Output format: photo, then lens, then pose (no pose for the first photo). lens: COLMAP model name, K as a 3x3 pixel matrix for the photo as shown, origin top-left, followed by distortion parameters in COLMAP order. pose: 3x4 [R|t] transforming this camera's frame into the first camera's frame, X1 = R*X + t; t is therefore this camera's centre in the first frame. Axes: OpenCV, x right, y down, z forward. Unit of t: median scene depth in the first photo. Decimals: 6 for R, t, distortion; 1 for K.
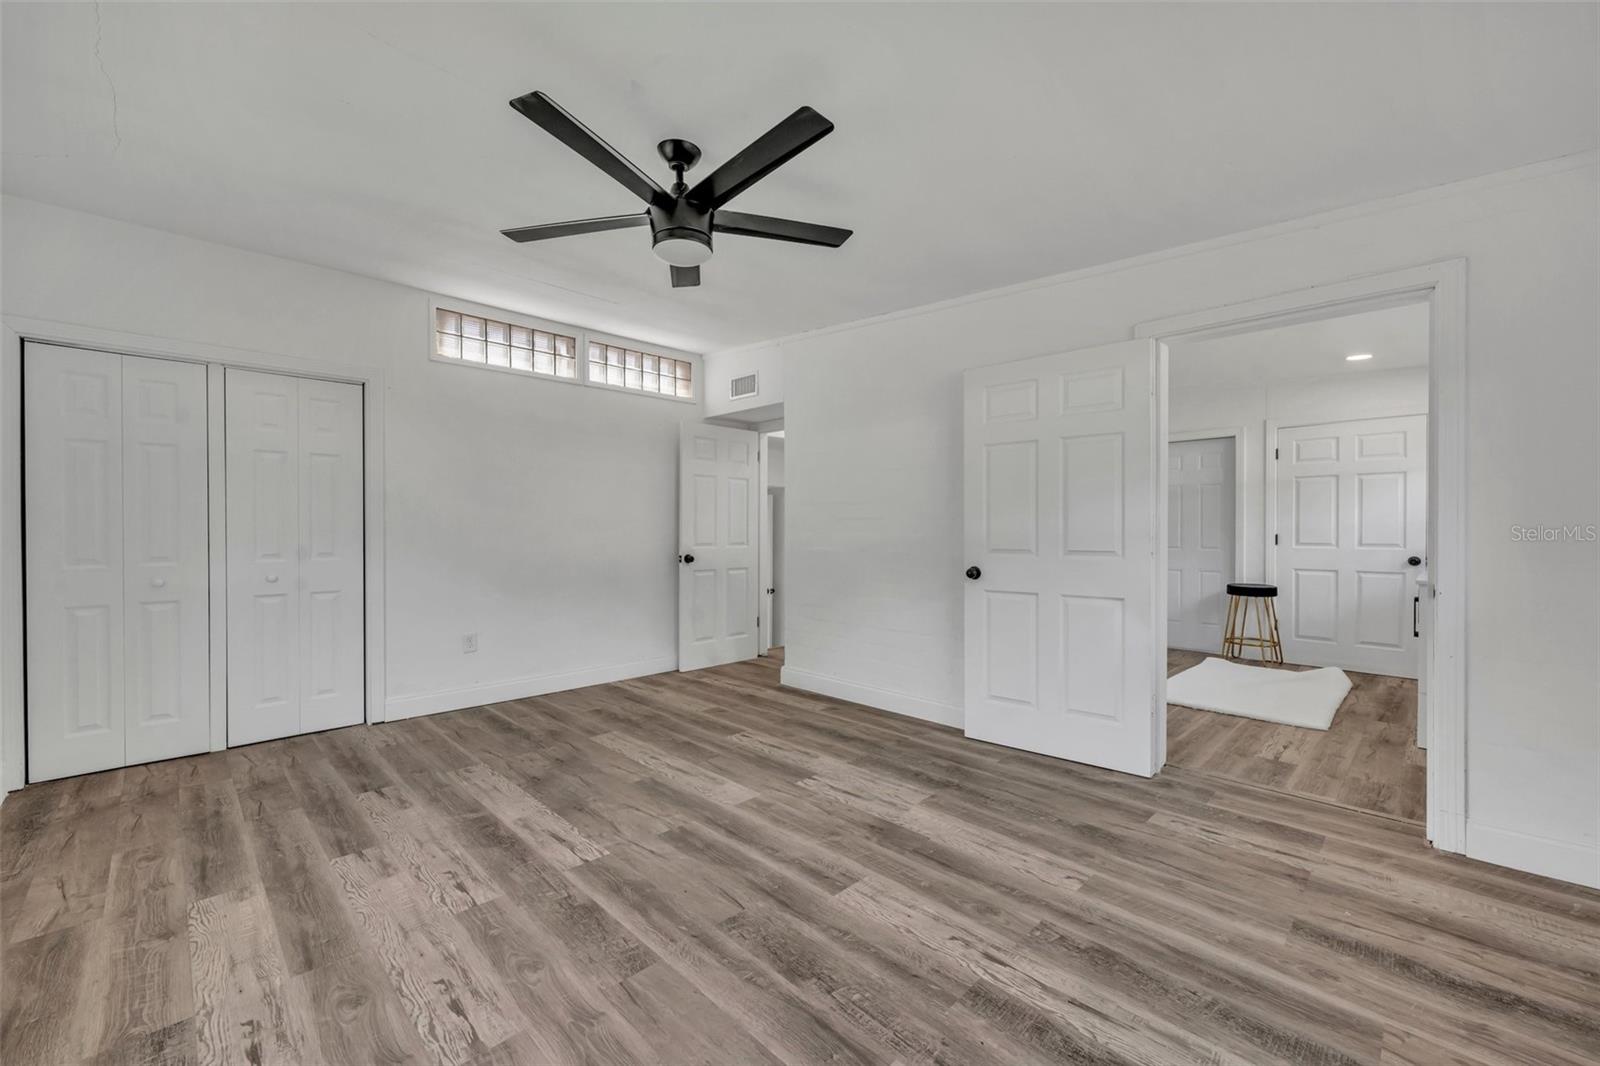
lens RADIAL K [[640.3, 0, 800.0], [0, 640.3, 533.0], [0, 0, 1]] dist [-0.000092, 0.000113]
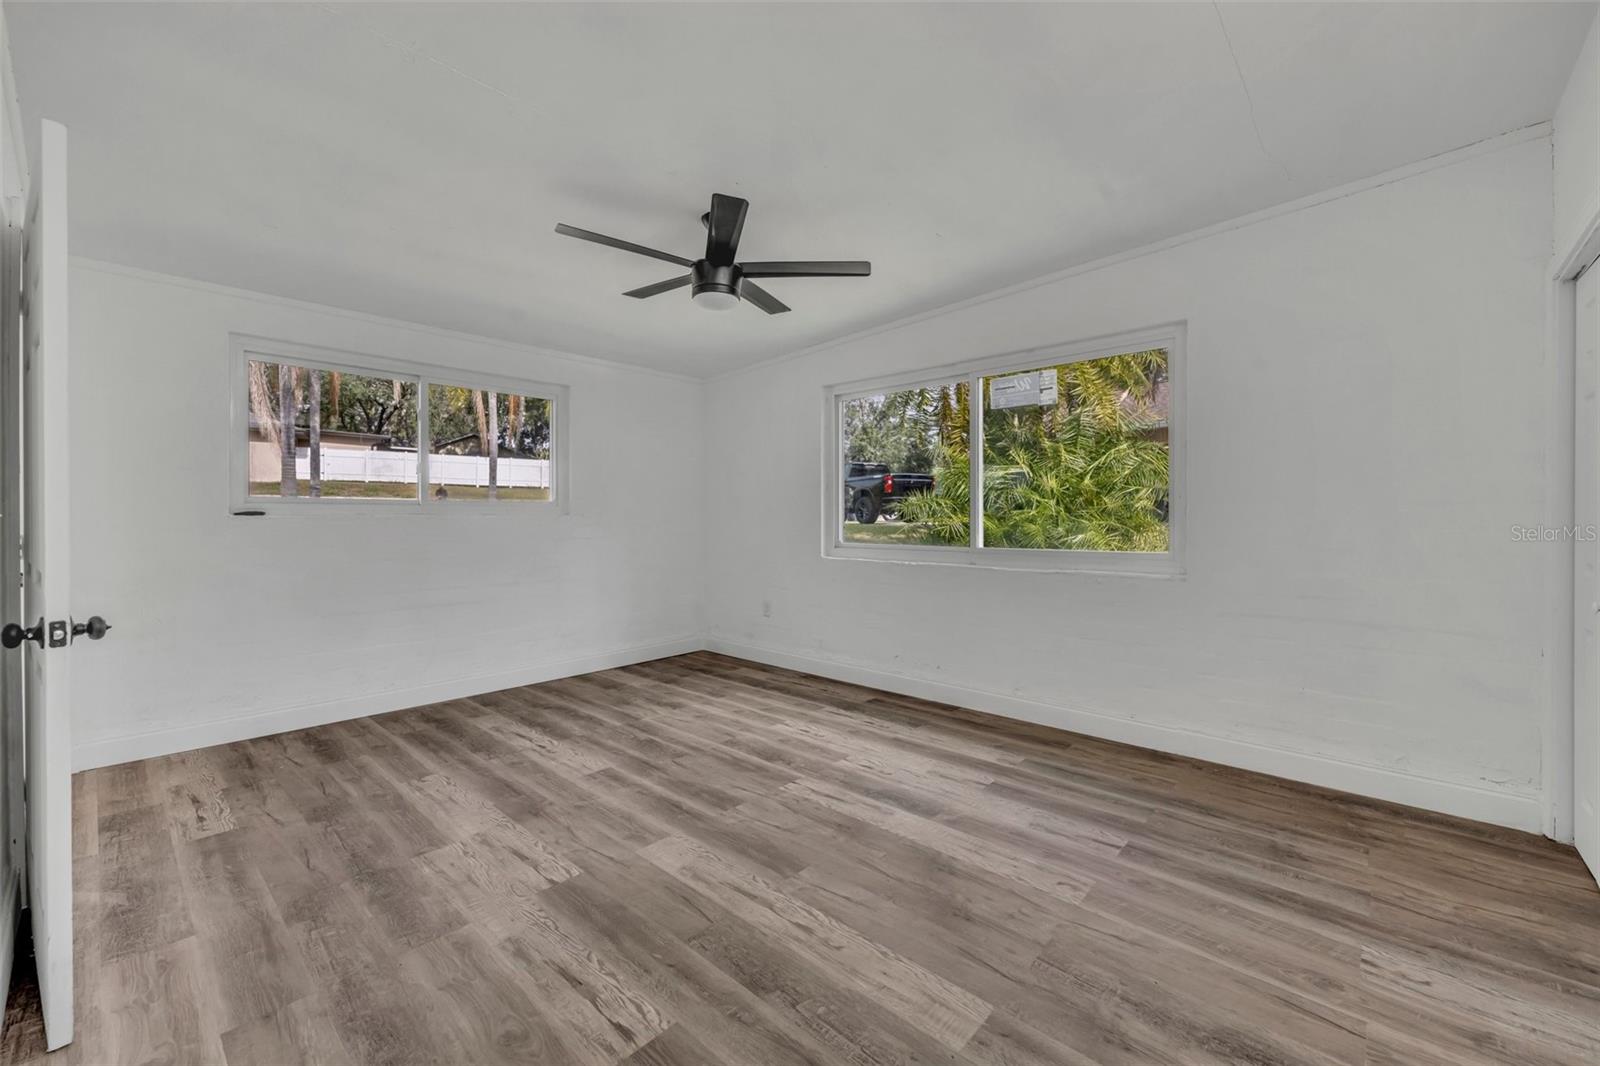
lens RADIAL K [[640.3, 0, 800.0], [0, 640.3, 533.0], [0, 0, 1]] dist [-0.000092, 0.000113]
pose [[-0.998790, 0.002299, -0.049126, -0.271954], [0.000751, 0.999504, 0.031493, -0.019603], [0.049174, 0.031418, -0.998296, 2.144759]]
